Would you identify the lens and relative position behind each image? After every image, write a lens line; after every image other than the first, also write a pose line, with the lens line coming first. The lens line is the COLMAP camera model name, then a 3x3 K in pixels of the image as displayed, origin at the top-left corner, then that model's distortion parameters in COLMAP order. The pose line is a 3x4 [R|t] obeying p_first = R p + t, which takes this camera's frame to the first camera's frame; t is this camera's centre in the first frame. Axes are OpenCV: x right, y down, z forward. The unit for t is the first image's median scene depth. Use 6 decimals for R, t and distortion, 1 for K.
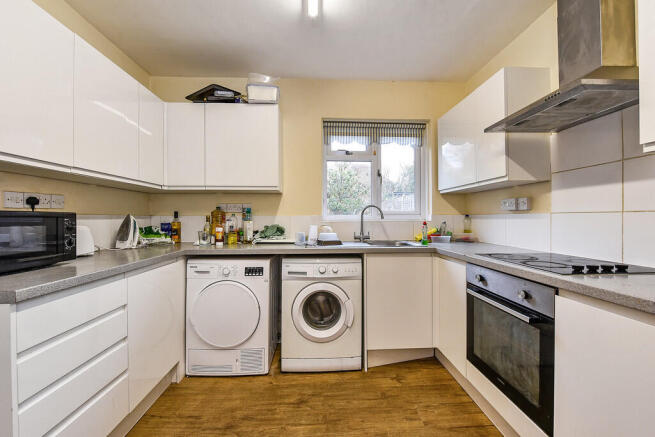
lens RADIAL K [[260.8, 0, 326.1], [0, 260.8, 219.4], [0, 0, 1]] dist [-0.004608, -0.000983]
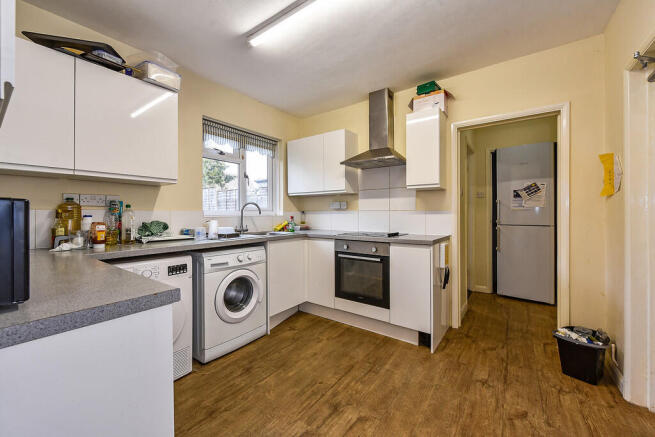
lens RADIAL K [[260.8, 0, 324.8], [0, 260.8, 214.9], [0, 0, 1]] dist [-0.004608, -0.000983]
pose [[0.628368, -0.002861, 0.777911, -0.659778], [0.004600, 0.999989, -0.000038, 0.003384], [-0.777902, 0.003602, 0.628375, -0.011322]]
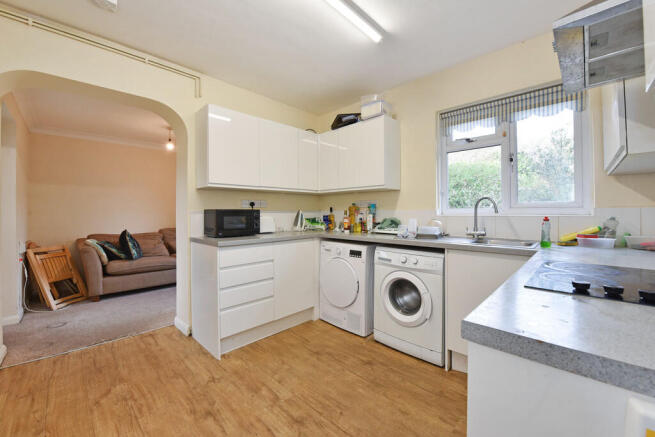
lens RADIAL K [[260.8, 0, 326.0], [0, 260.8, 212.1], [0, 0, 1]] dist [-0.004608, -0.000983]
pose [[0.682205, 0.000161, -0.731161, 0.551456], [-0.000131, 1.000000, 0.000098, -0.006316], [0.731161, 0.000028, 0.682205, 0.013875]]
